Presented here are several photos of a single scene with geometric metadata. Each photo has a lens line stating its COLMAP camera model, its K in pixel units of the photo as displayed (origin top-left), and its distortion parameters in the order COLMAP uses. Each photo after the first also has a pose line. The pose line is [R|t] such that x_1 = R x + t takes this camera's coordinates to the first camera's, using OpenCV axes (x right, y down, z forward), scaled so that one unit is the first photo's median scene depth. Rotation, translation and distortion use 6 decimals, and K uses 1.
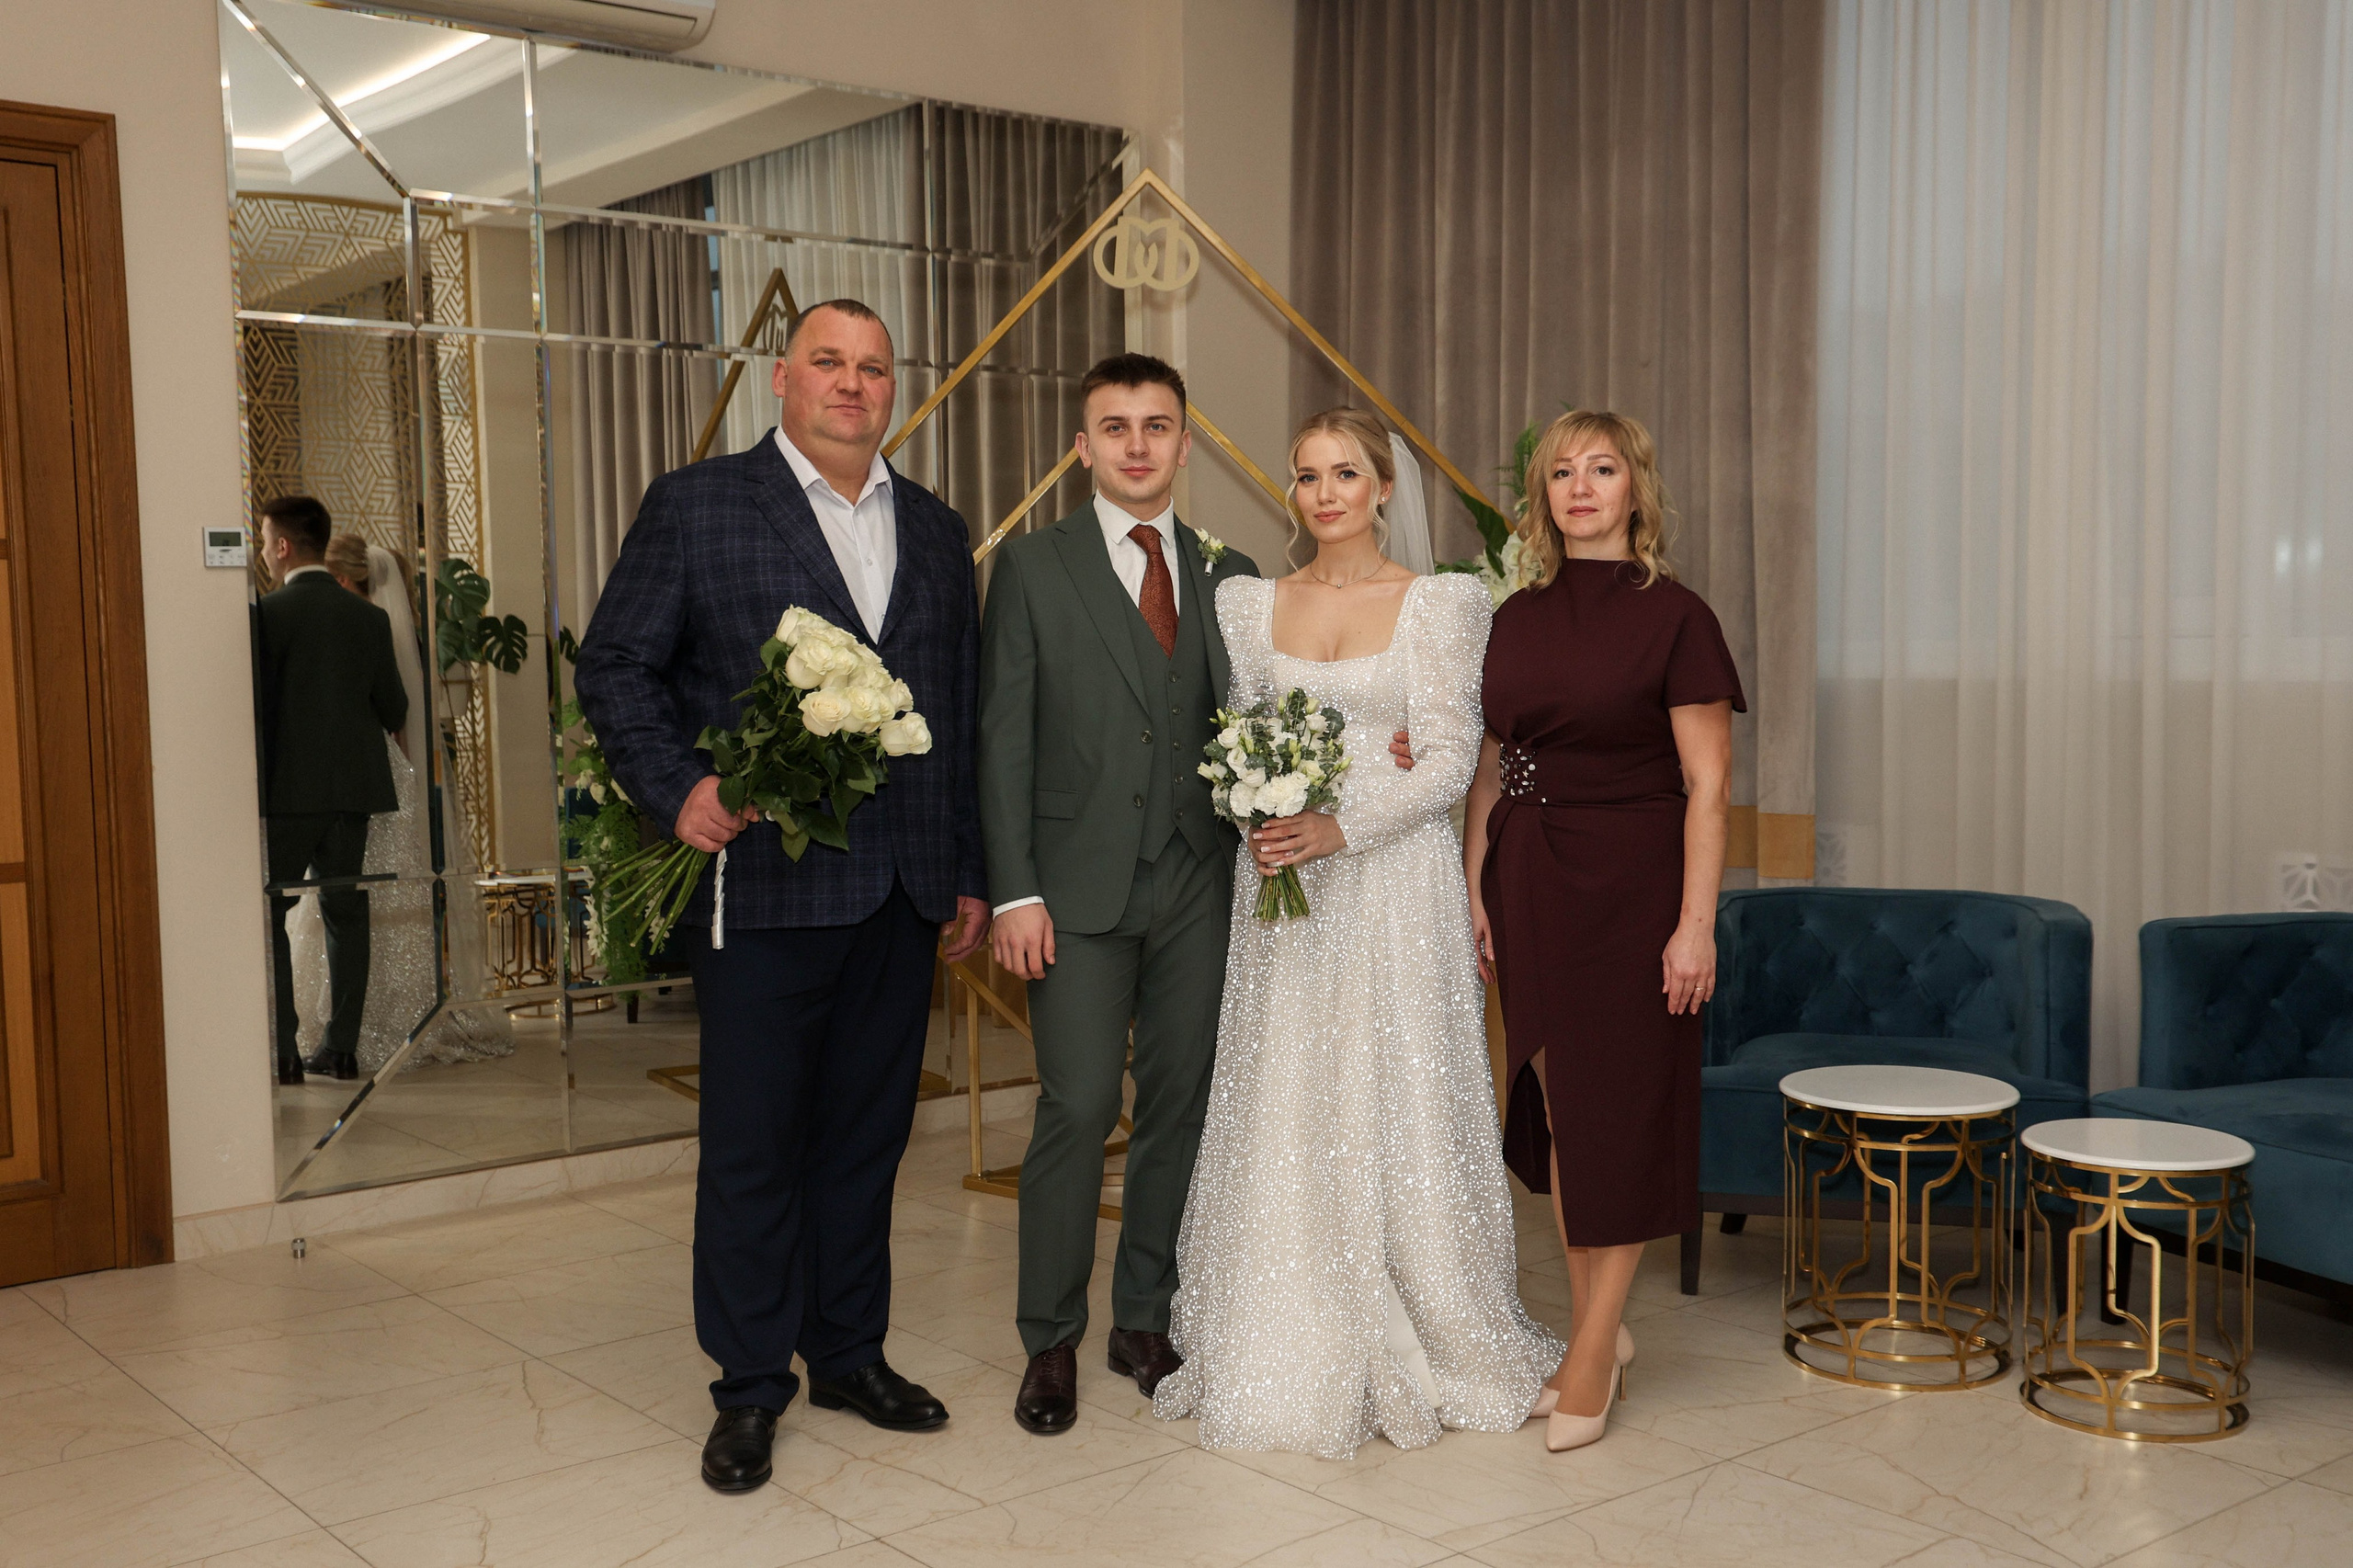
lens RADIAL K [[2181.8, 0, 1163.7], [0, 2181.8, 836.7], [0, 0, 1]] dist [0.006633, 0.000000]
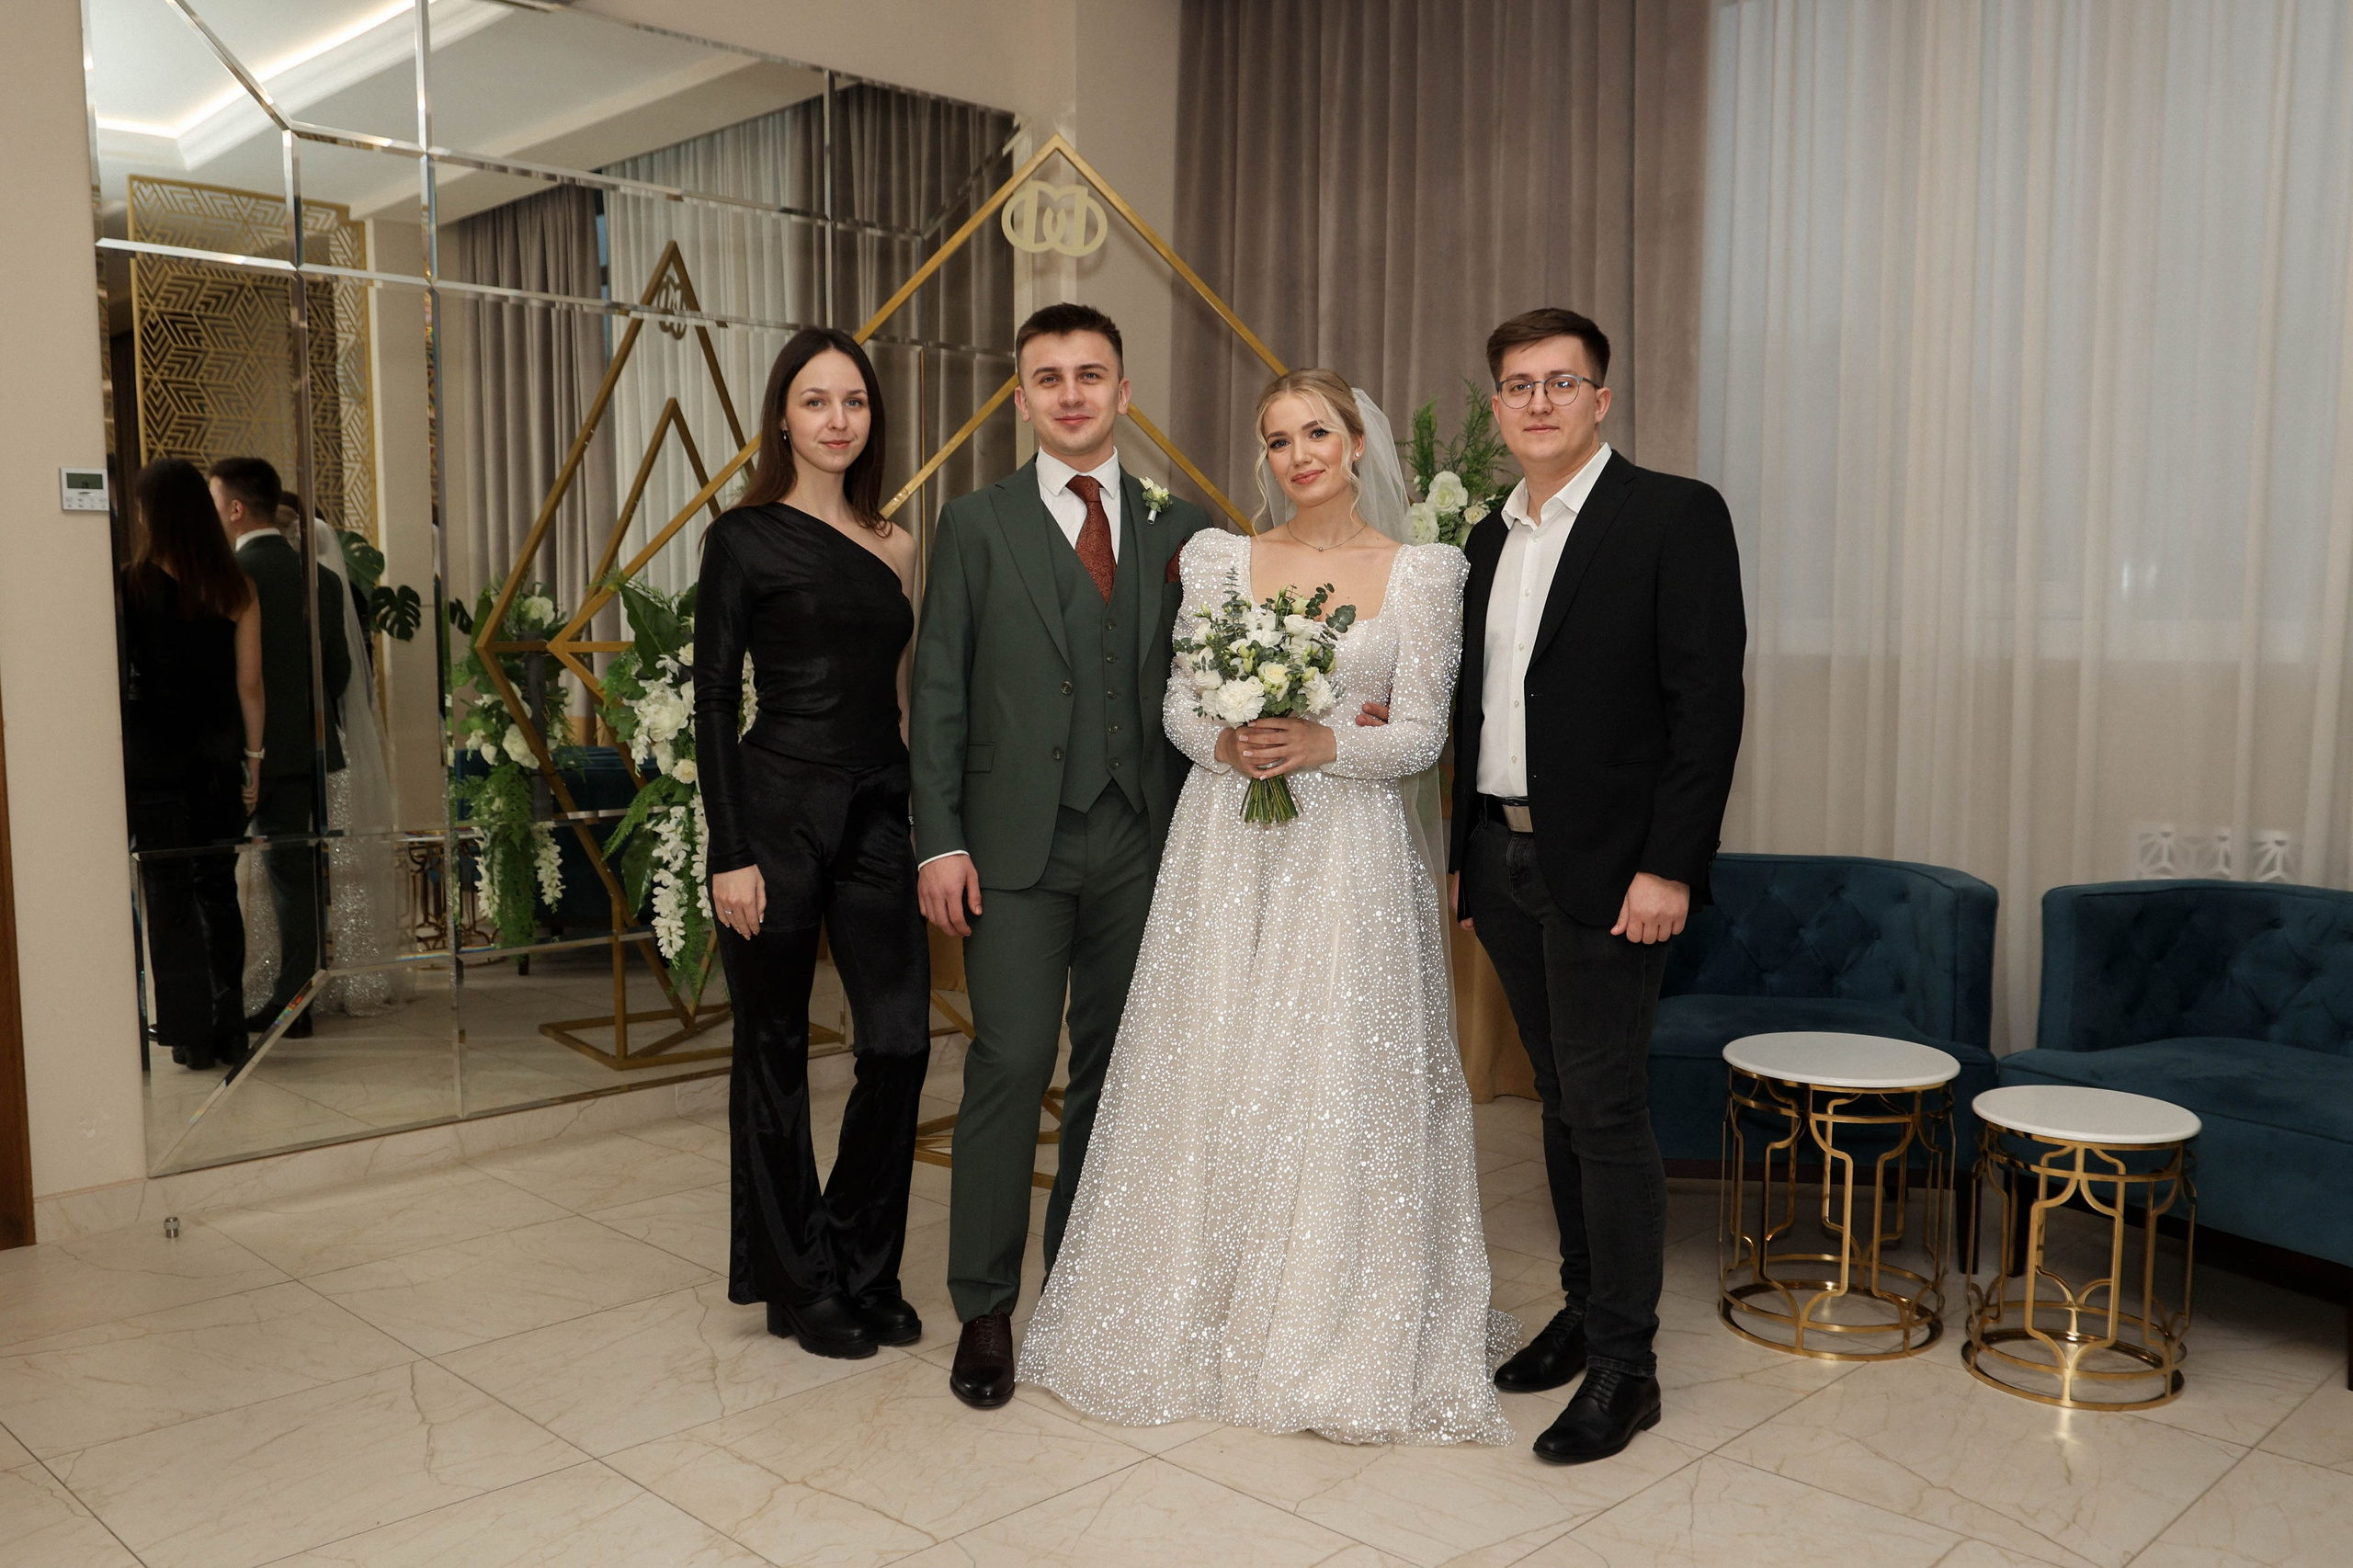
lens RADIAL K [[1890.2, 0, 1227.9], [0, 1890.2, 823.4], [0, 0, 1]] dist [-0.039679, 0.022619]
pose [[0.992568, 0.002490, 0.121664, -0.035329], [-0.004435, 0.999867, 0.015717, -0.003595], [-0.121609, -0.016139, 0.992447, 0.130489]]
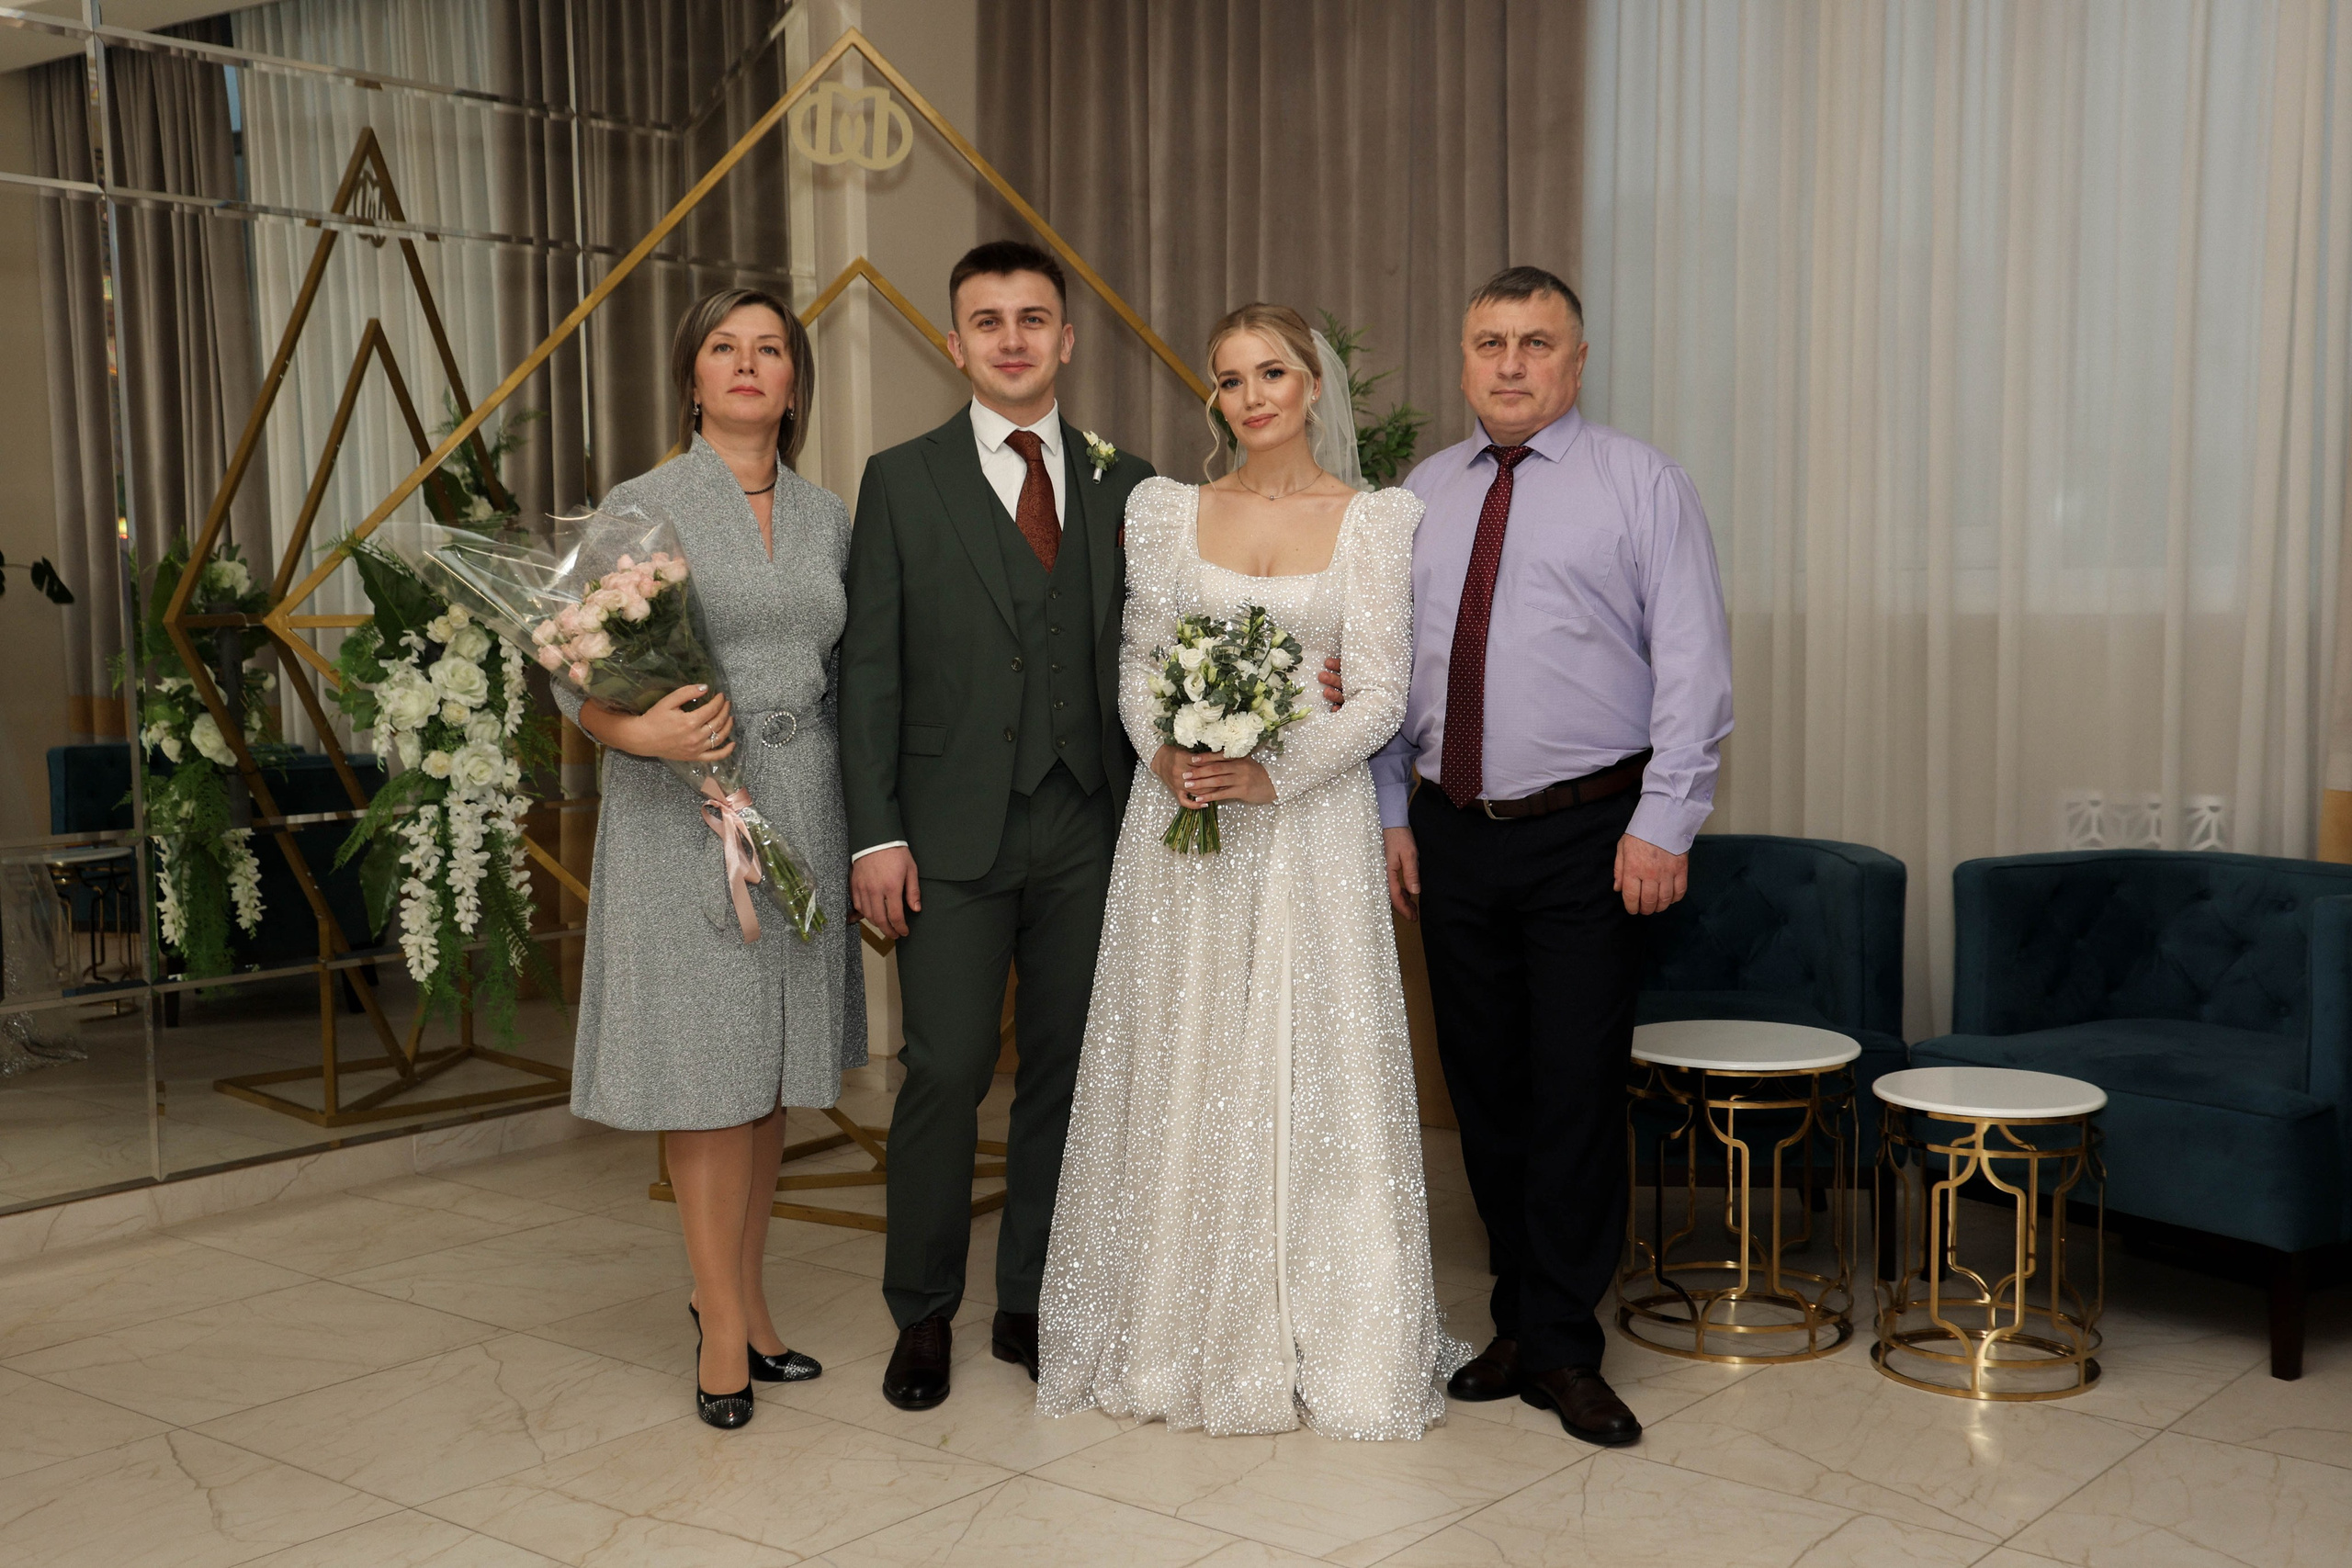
lens RADIAL K [[2398.5, 0, 1195.5], [0, 2398.5, 805.3], [0, 0, 1]] dist [0.049714, 0.000000]
pose [[0.981136, -0.015091, 0.192730, -0.066841], [0.014199, 0.999881, 0.006010, 0.002061], [-0.192798, -0.003160, 0.981233, 0.018731]]
